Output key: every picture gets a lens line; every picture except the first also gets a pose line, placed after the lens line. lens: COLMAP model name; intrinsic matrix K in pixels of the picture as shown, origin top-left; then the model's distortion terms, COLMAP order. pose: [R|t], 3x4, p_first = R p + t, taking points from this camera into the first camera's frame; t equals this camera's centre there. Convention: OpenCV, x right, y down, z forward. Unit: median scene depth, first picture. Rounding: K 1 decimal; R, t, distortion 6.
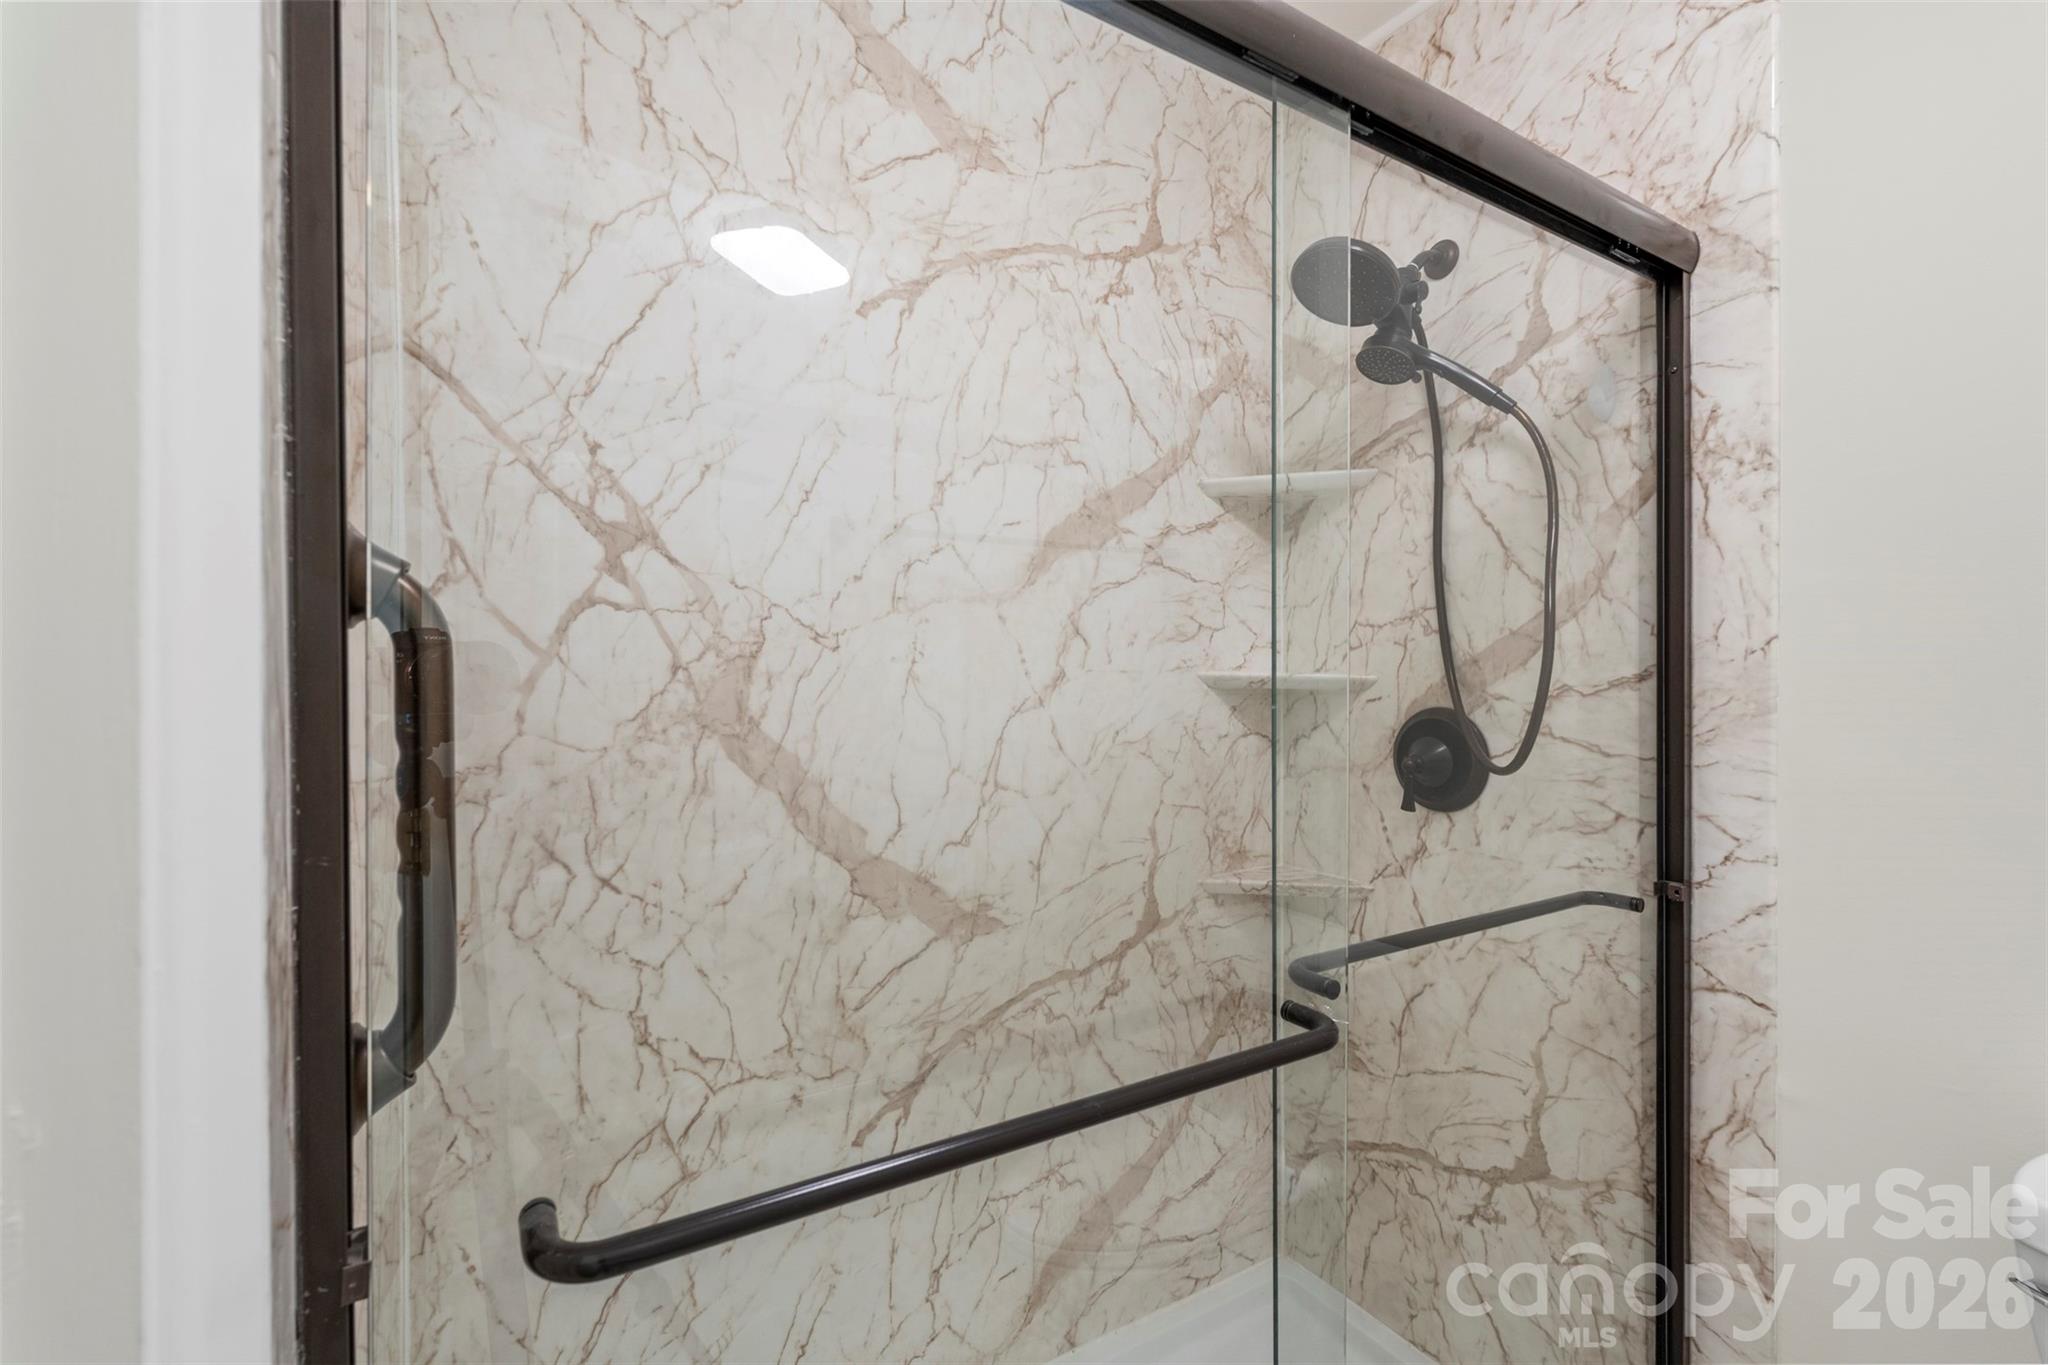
lens RADIAL K [[912.0, 0, 1050.2], [0, 912.0, 683.7], [0, 0, 1]] dist [0.002199, -0.001669]
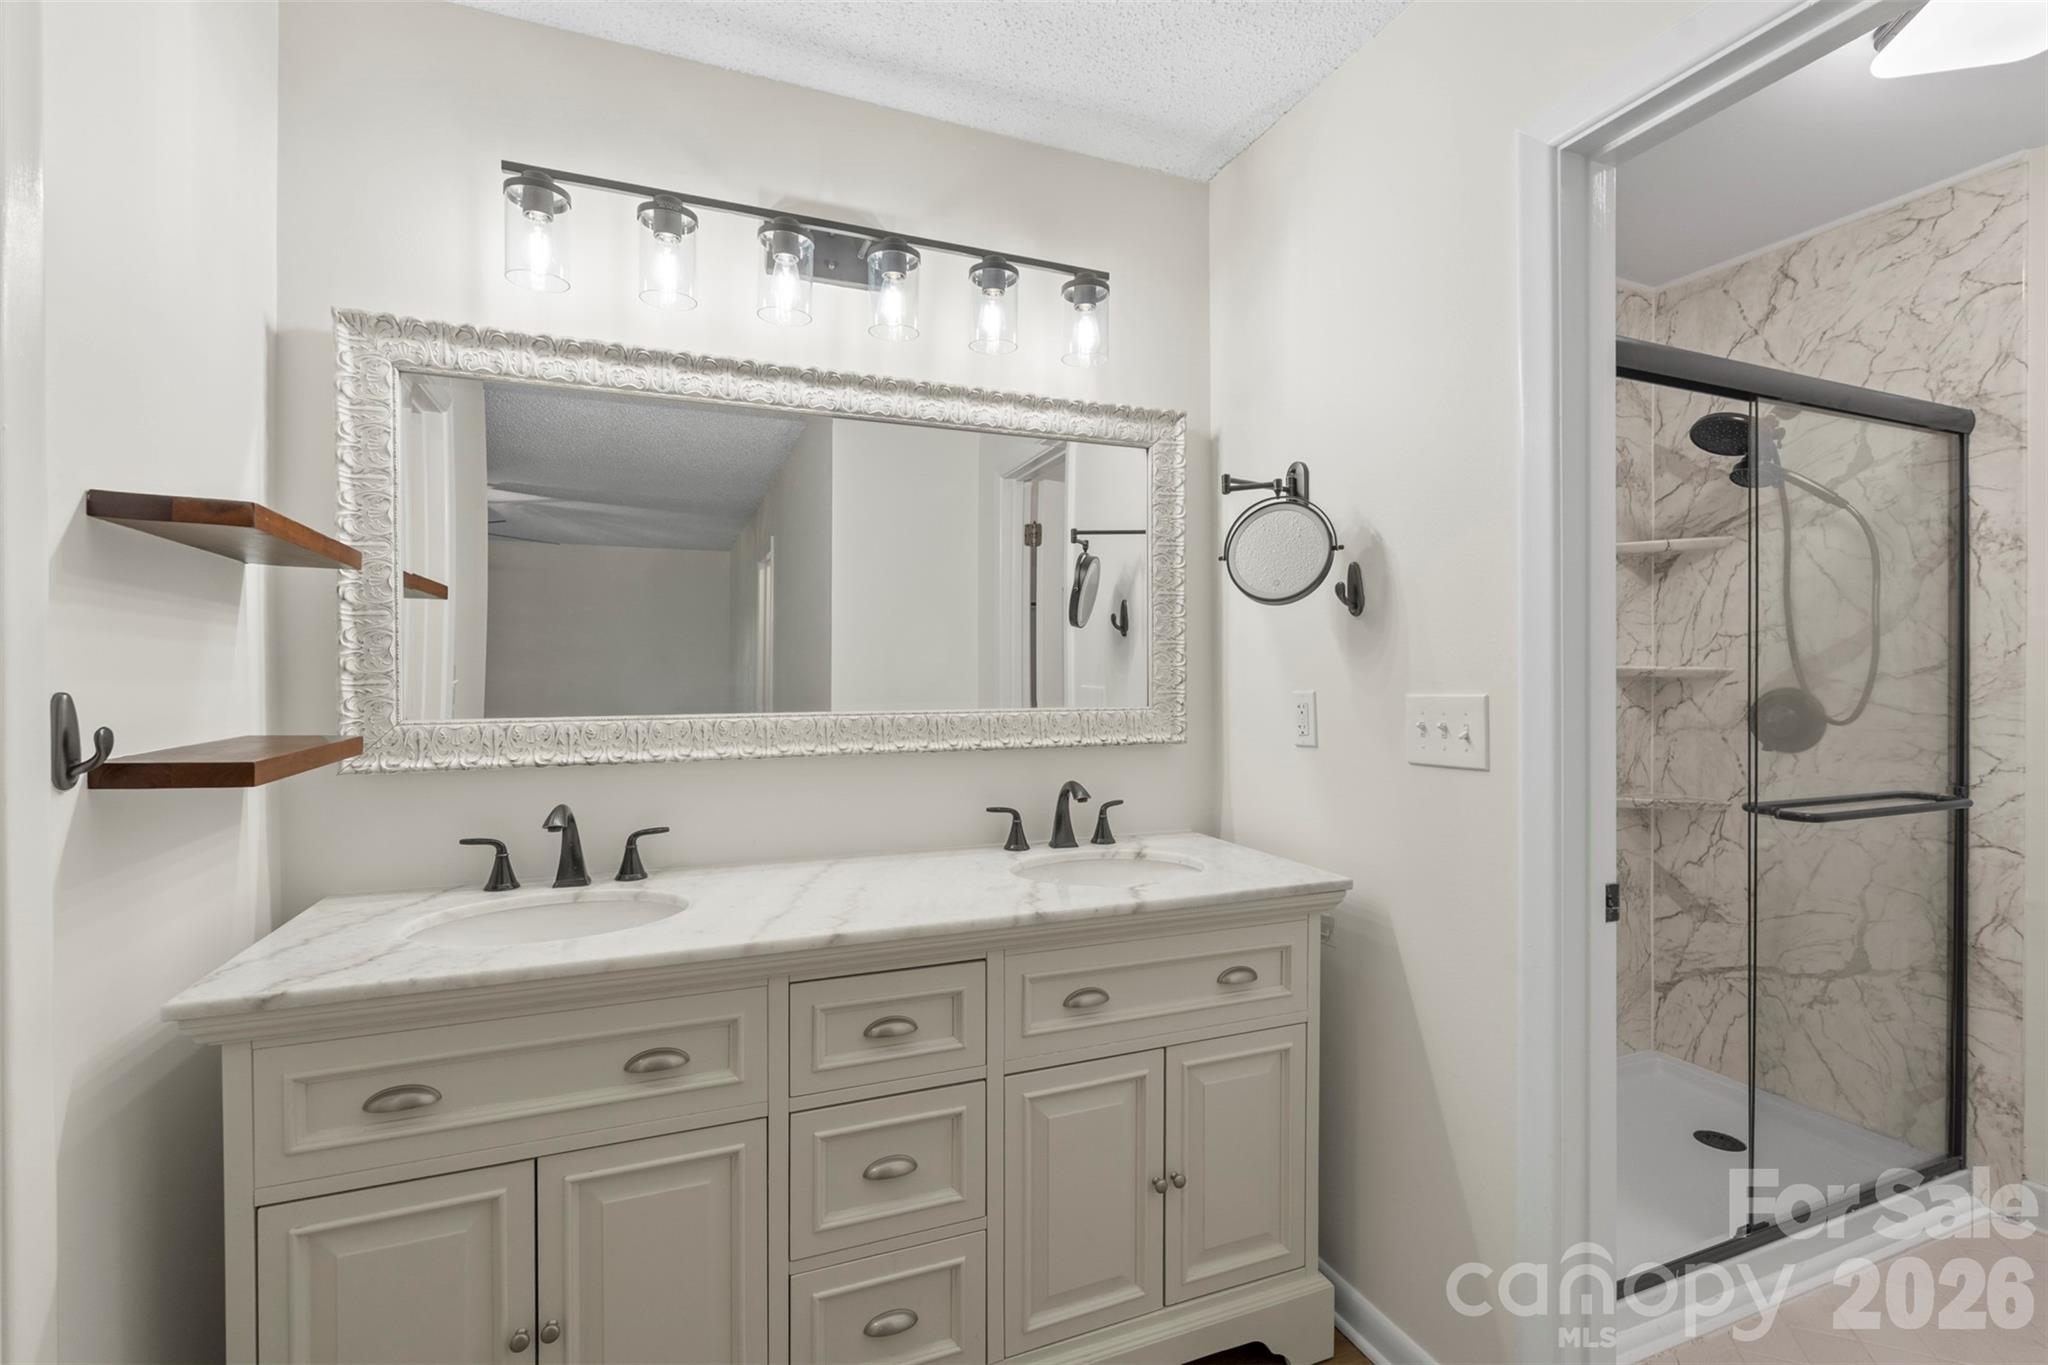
lens RADIAL K [[912.0, 0, 1046.5], [0, 912.0, 684.2], [0, 0, 1]] dist [0.002199, -0.001669]
pose [[0.983691, 0.000443, -0.179867, -0.593380], [-0.000217, 0.999999, 0.001276, 0.019863], [0.179868, -0.001216, 0.983690, -0.852838]]
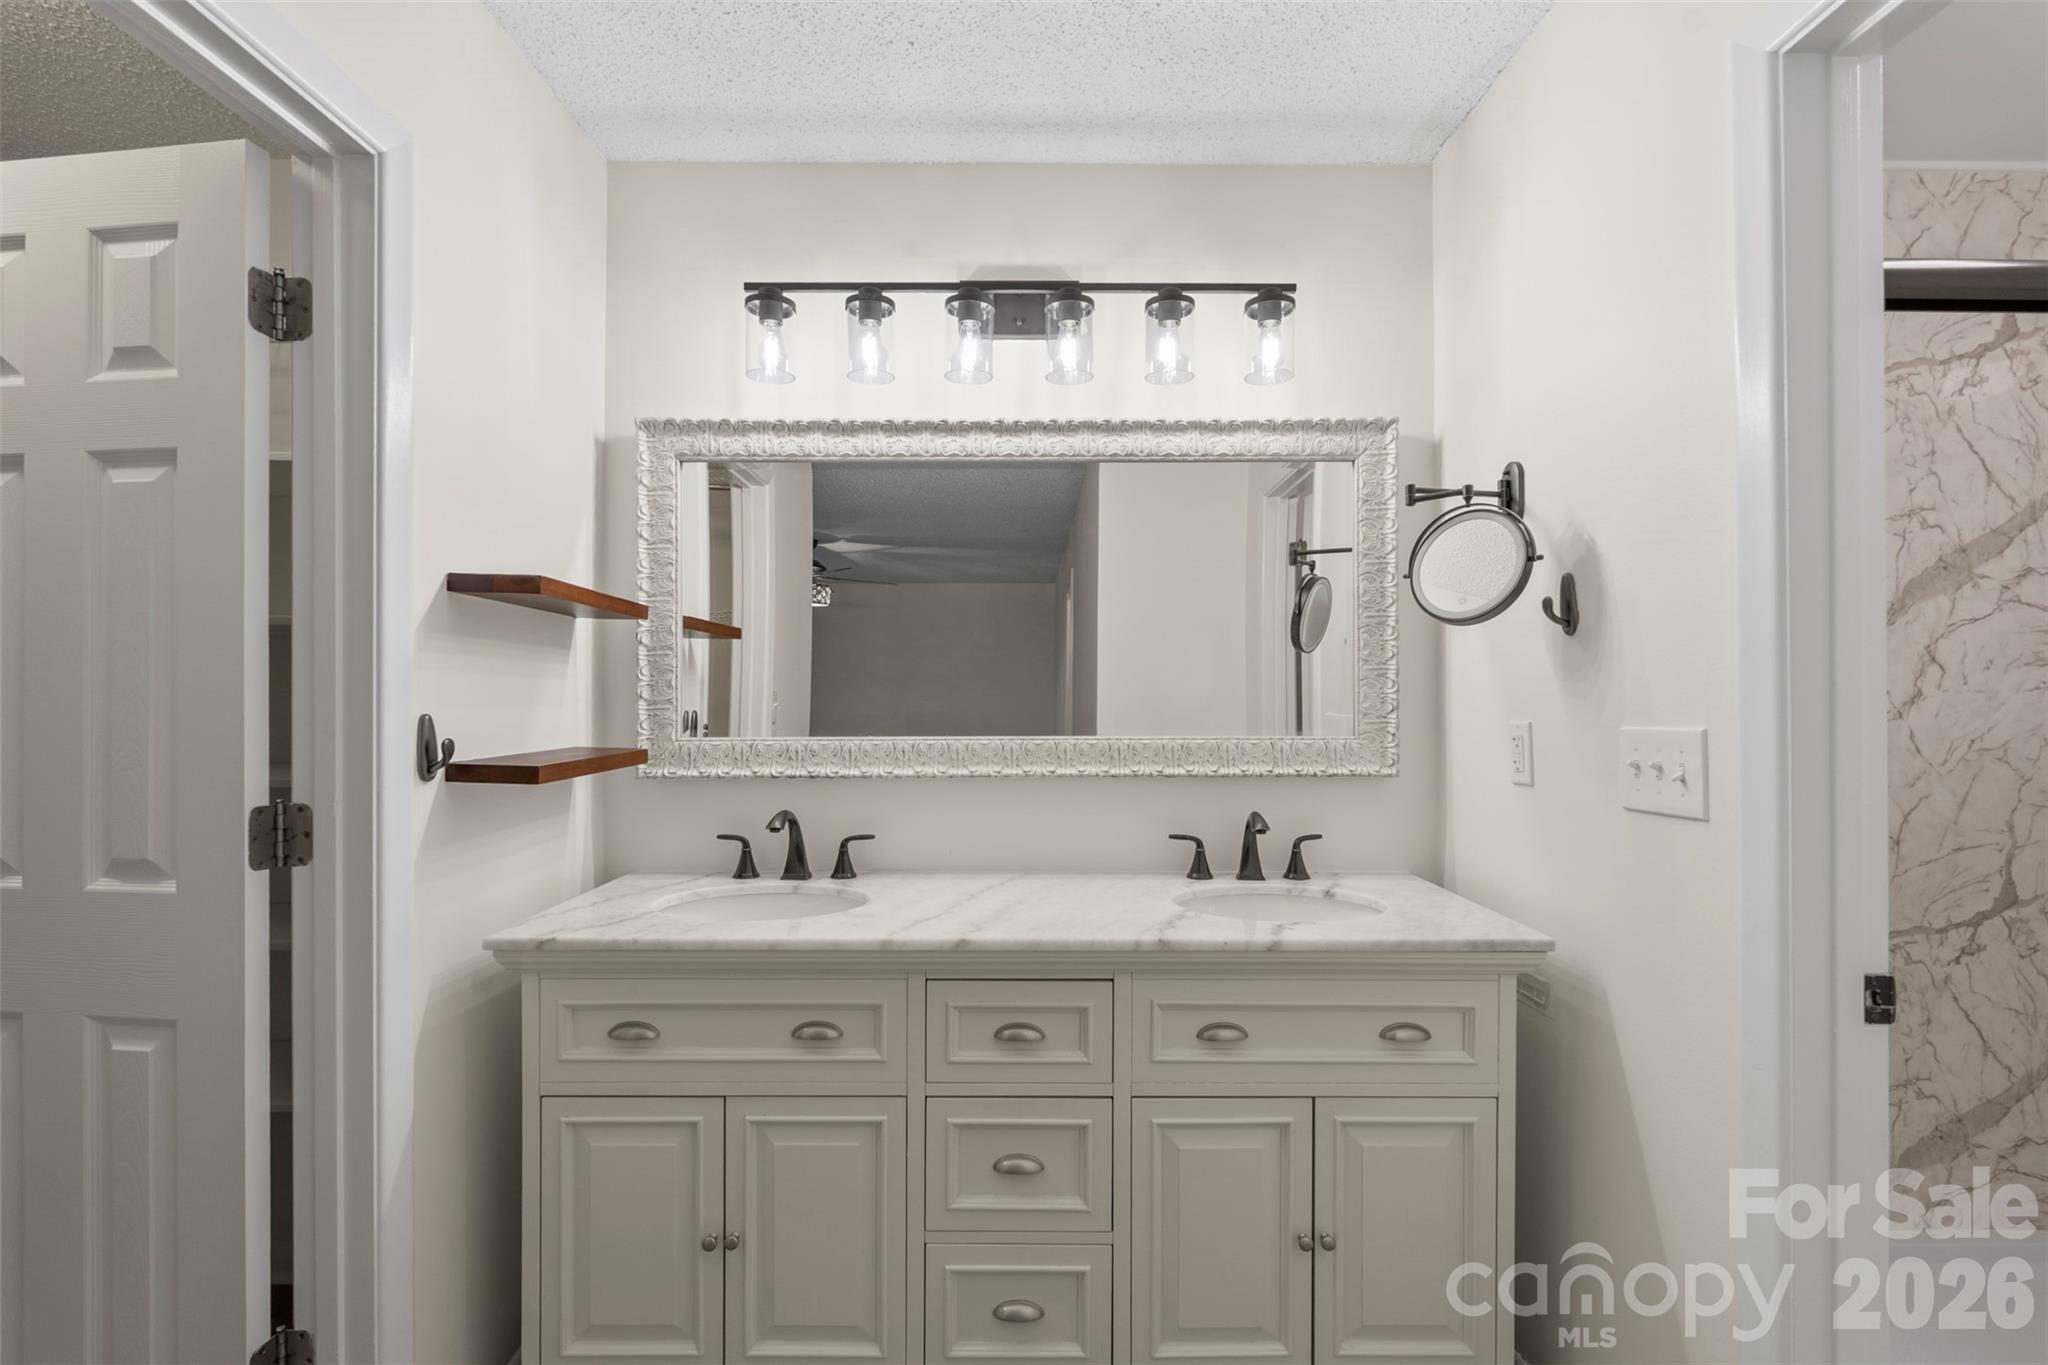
lens RADIAL K [[912.0, 0, 1011.5], [0, 912.0, 700.0], [0, 0, 1]] dist [0.002199, -0.001669]
pose [[0.843848, 0.000286, -0.536581, -0.401219], [-0.005305, 0.999955, -0.007811, 0.016701], [0.536555, 0.009438, 0.843812, -0.814967]]
